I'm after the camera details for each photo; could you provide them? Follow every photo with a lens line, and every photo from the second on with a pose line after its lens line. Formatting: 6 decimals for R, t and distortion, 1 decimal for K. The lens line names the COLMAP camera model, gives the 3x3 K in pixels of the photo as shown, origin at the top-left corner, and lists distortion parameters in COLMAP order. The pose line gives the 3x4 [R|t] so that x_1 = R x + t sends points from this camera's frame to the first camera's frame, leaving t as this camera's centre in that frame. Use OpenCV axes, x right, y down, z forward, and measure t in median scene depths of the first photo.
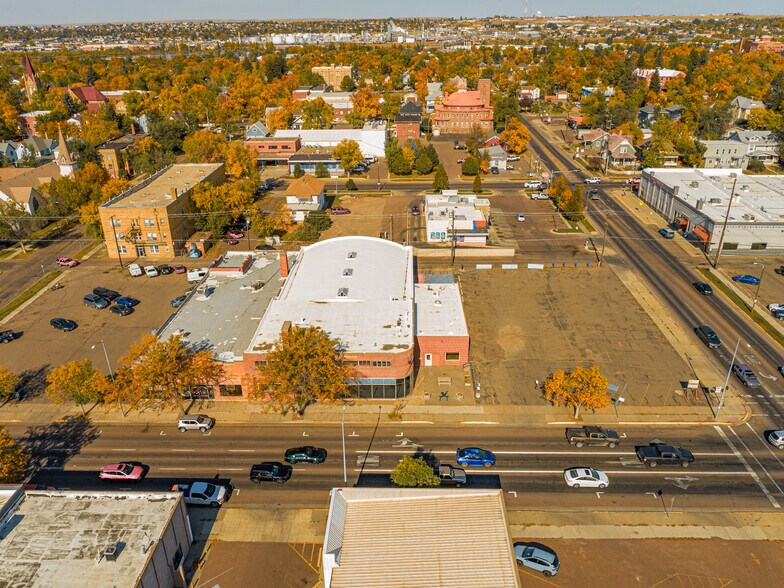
lens RADIAL K [[597.9, 0, 392.0], [0, 597.9, 294.0], [0, 0, 1]] dist [-0.016111, 0.003296]
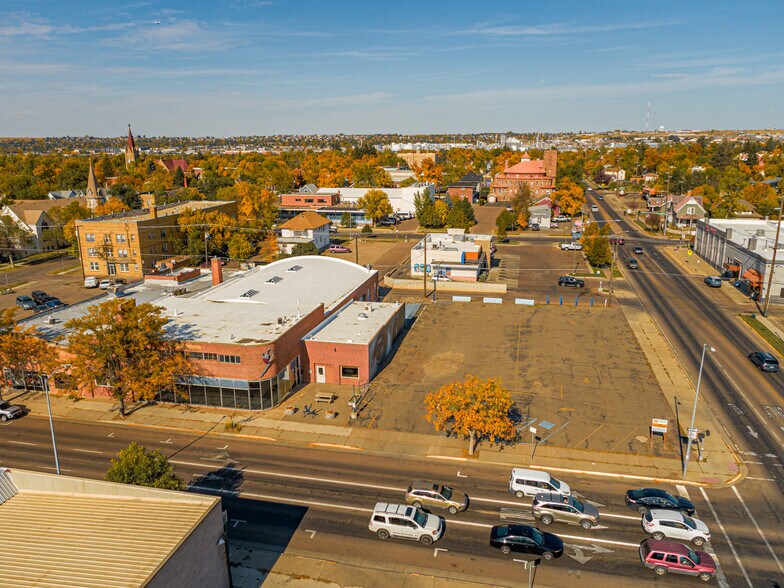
lens RADIAL K [[597.9, 0, 392.0], [0, 597.9, 294.0], [0, 0, 1]] dist [-0.016111, 0.003296]
pose [[0.980334, 0.053151, -0.190056, 0.206409], [-0.085413, 0.982450, -0.165823, 0.089425], [0.177907, 0.178795, 0.967668, 0.166198]]
